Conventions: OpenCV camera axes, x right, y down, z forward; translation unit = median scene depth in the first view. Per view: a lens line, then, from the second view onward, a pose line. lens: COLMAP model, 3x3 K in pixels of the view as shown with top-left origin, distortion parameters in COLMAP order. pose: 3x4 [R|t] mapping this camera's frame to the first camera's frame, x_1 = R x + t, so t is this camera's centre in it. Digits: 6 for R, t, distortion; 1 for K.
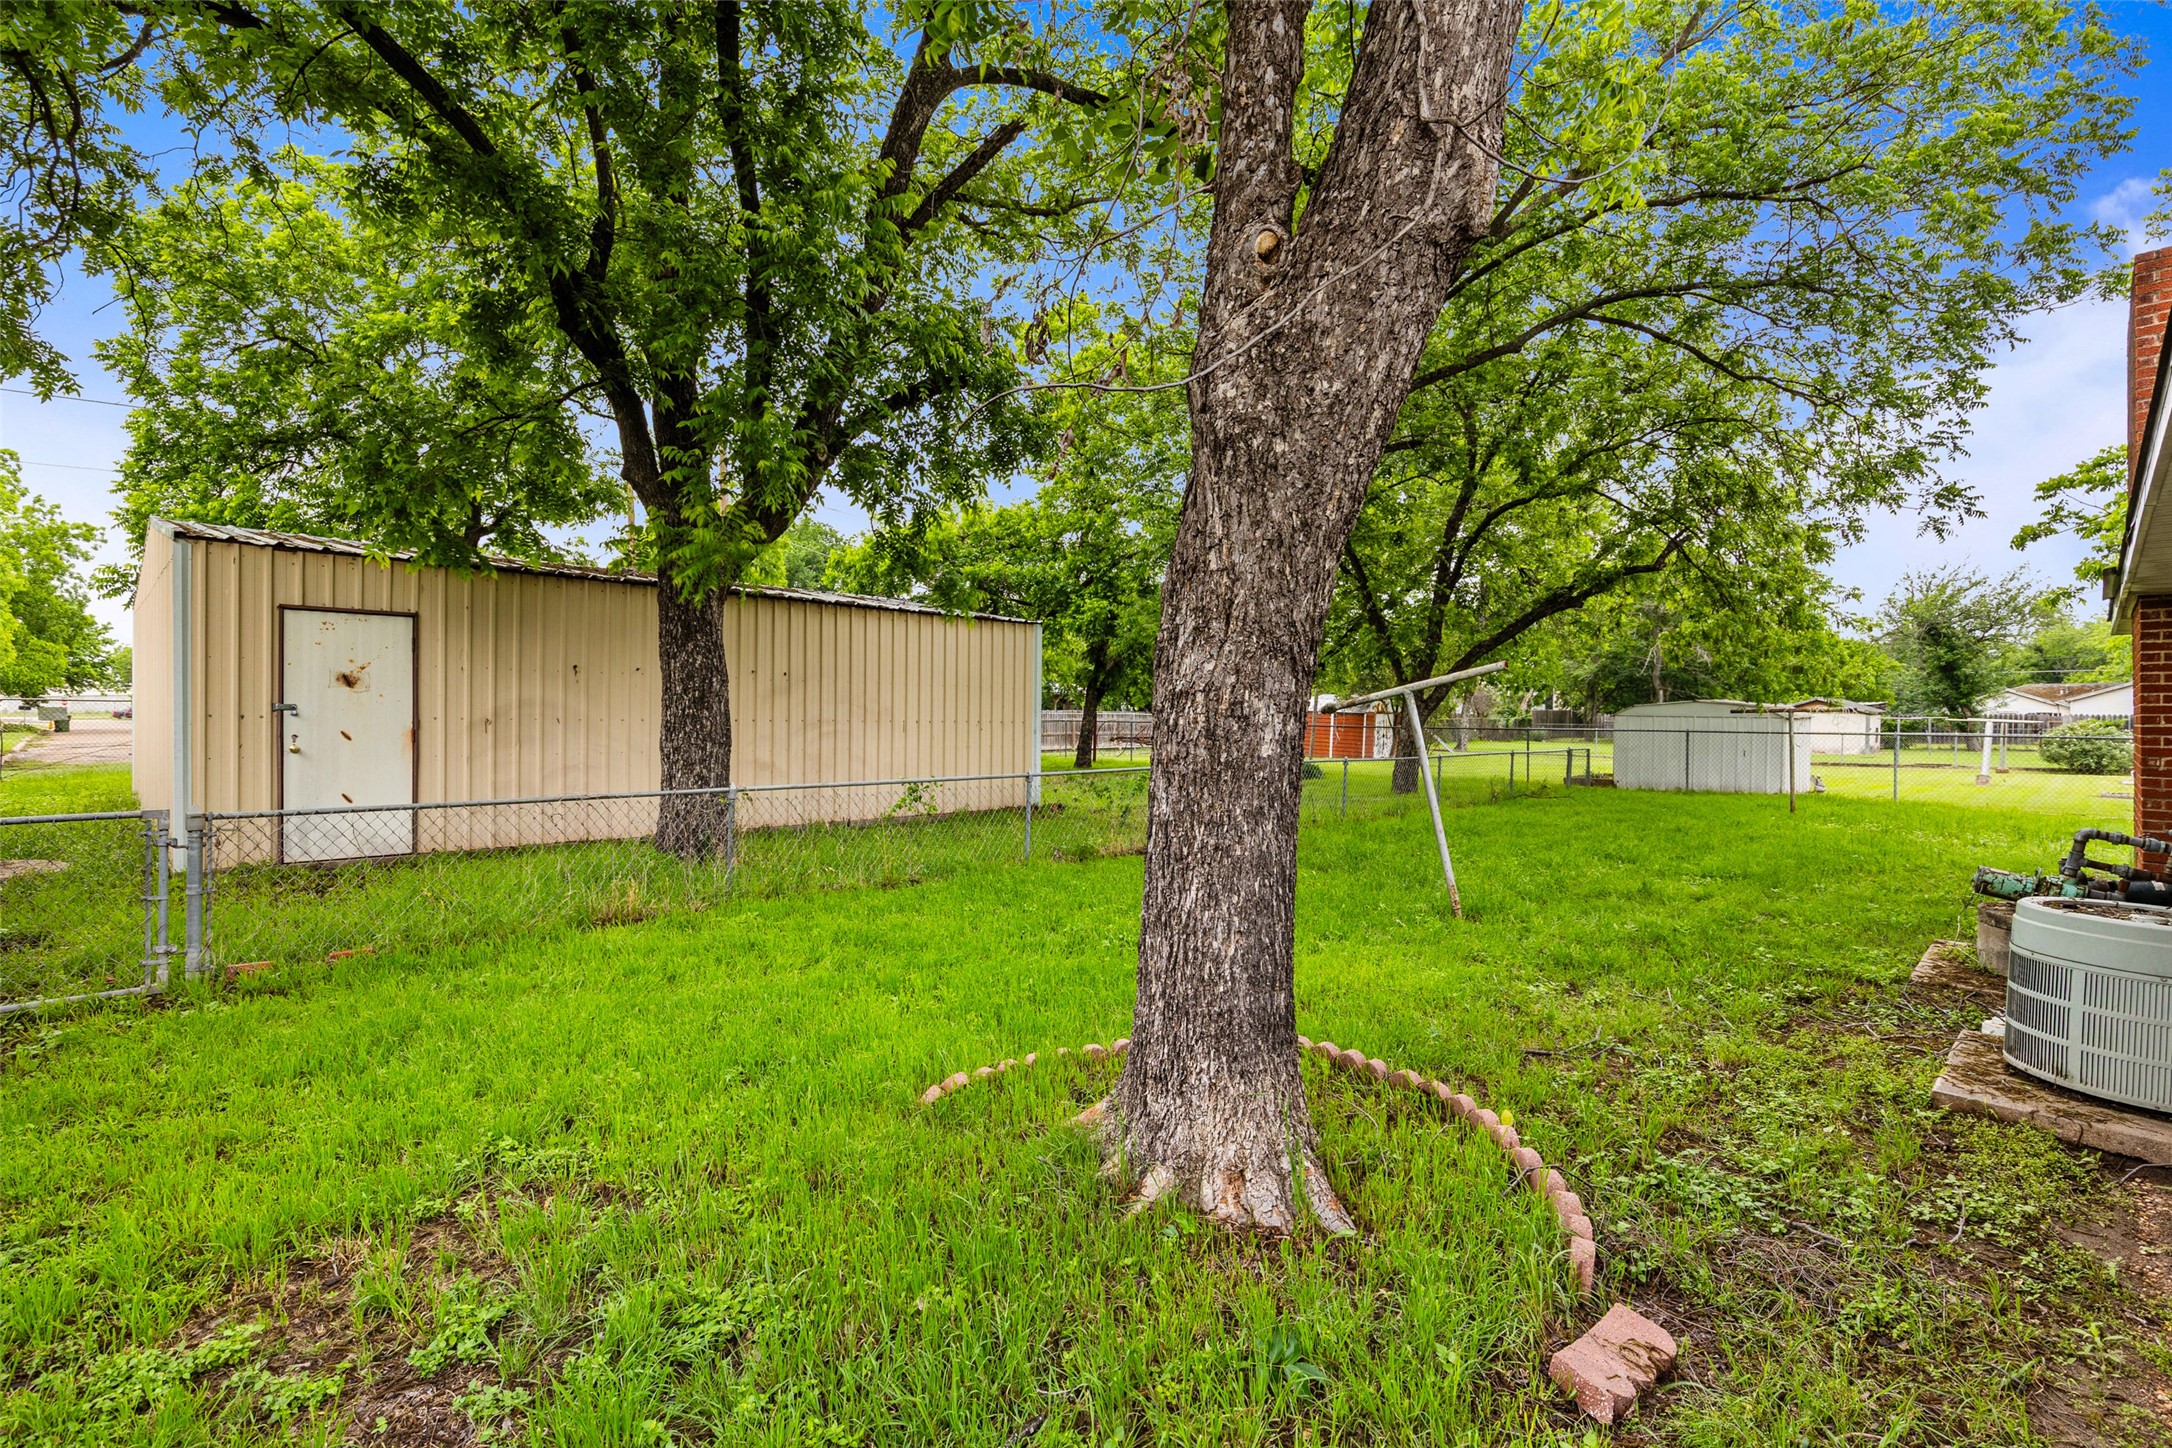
lens RADIAL K [[1008.1, 0, 1073.2], [0, 1008.1, 736.4], [0, 0, 1]] dist [0.012027, -0.000208]
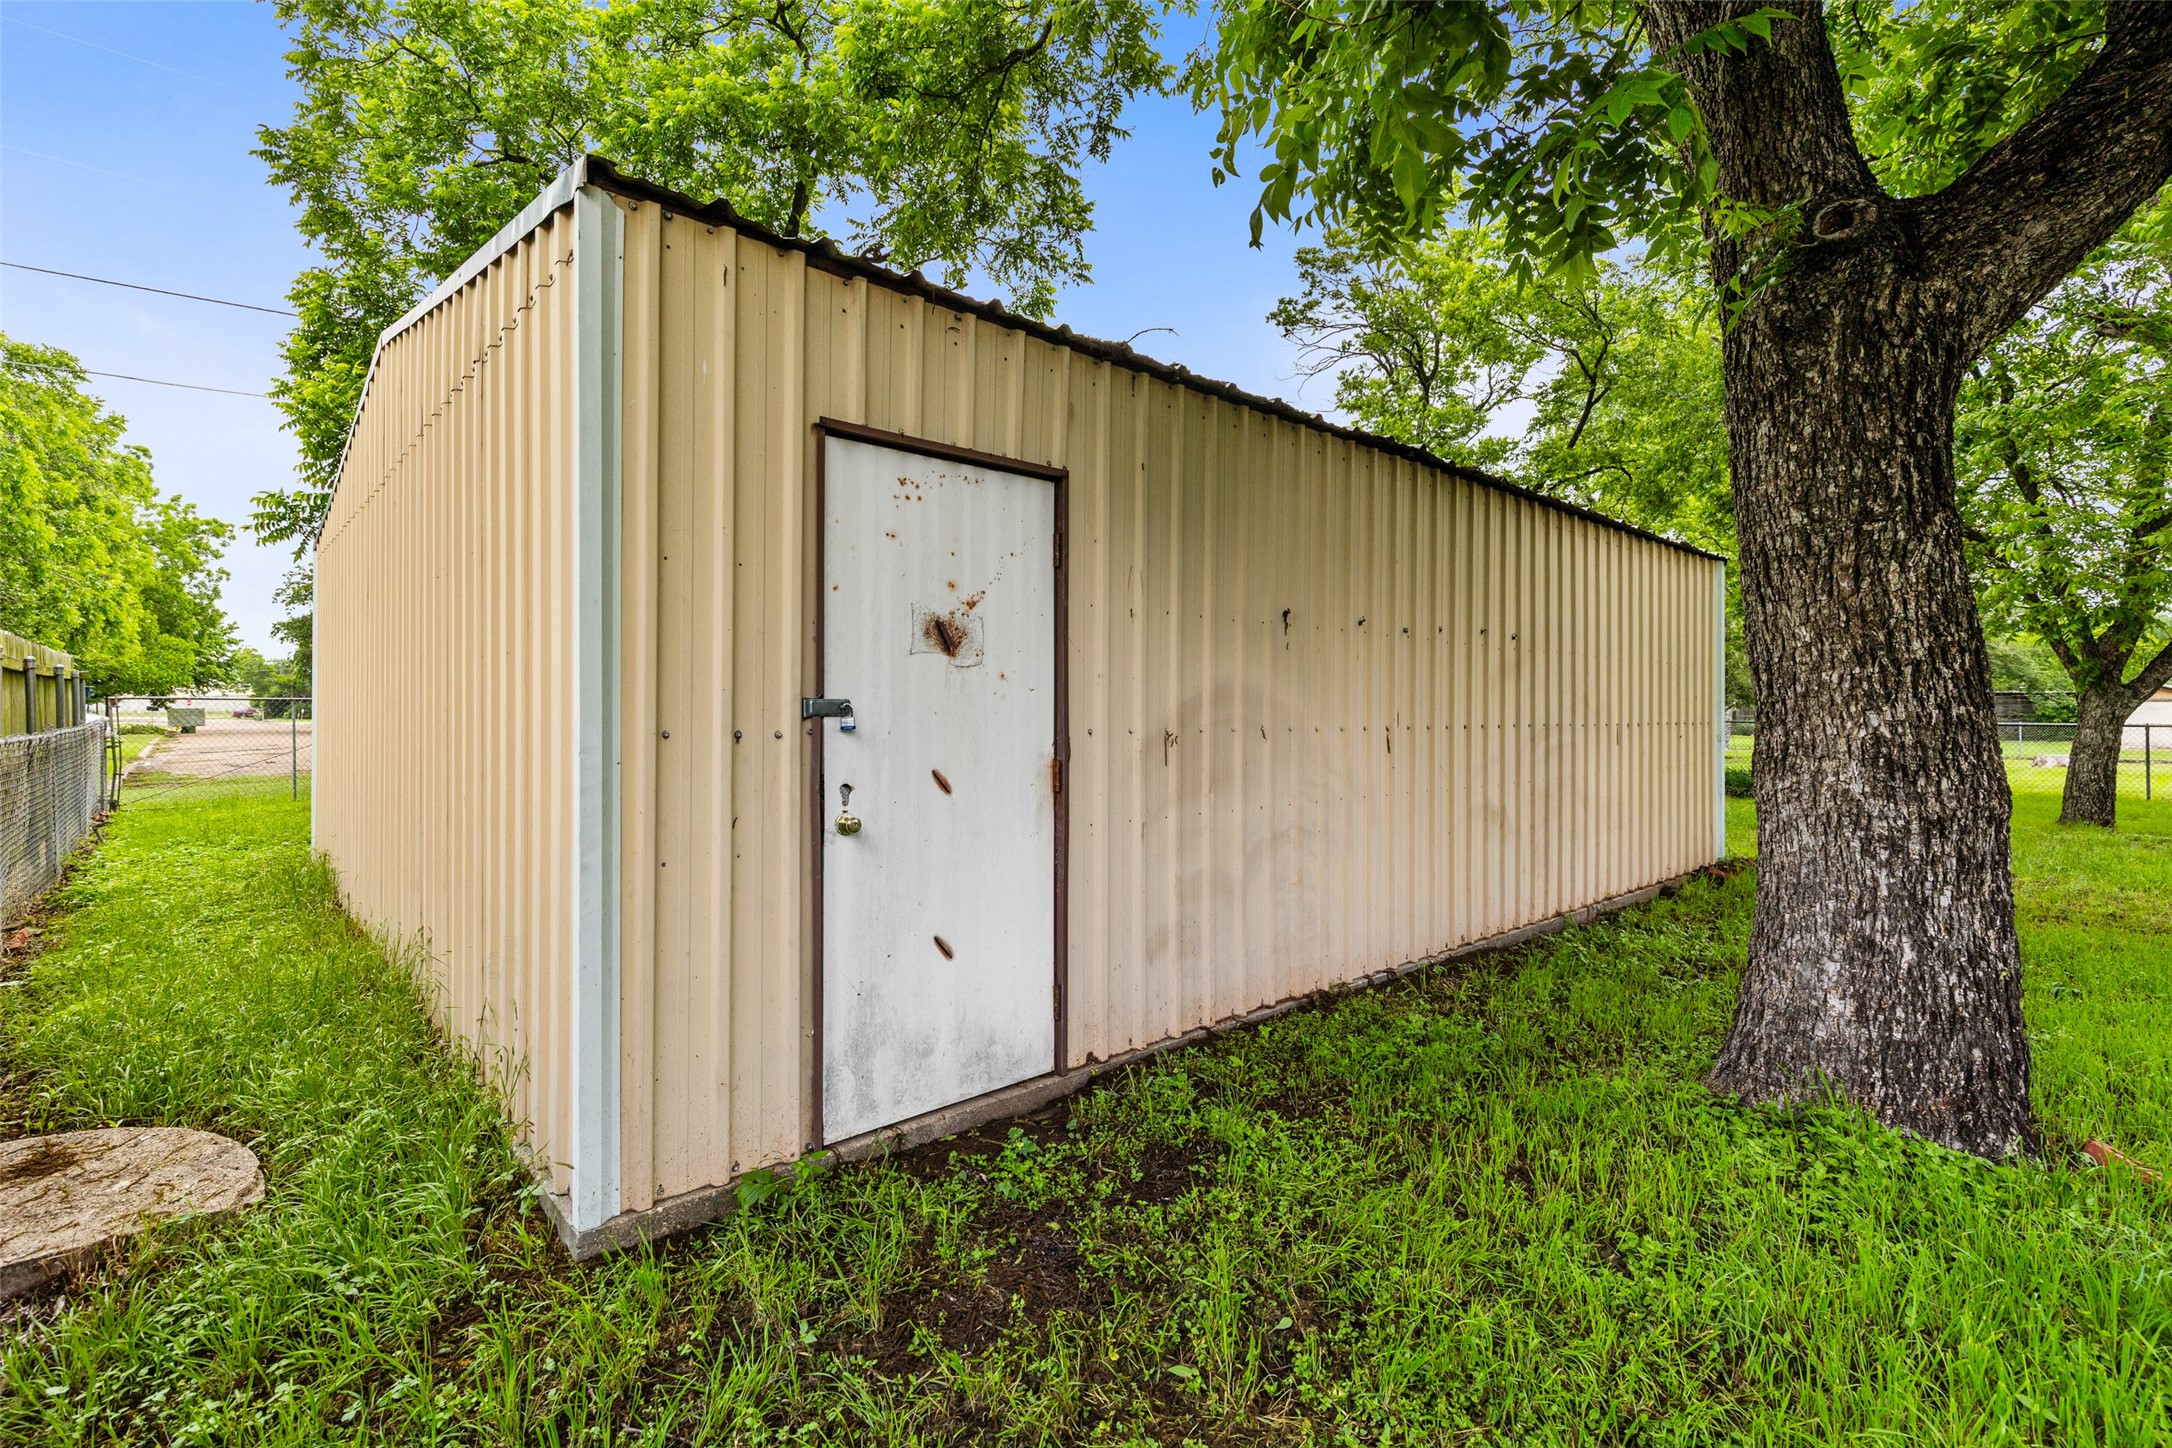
lens RADIAL K [[1008.1, 0, 1099.2], [0, 1008.1, 711.4], [0, 0, 1]] dist [0.012027, -0.000208]
pose [[0.998712, -0.005847, -0.050406, -0.373981], [0.004916, 0.999815, -0.018572, -0.011526], [0.050506, 0.018300, 0.998556, 0.367318]]
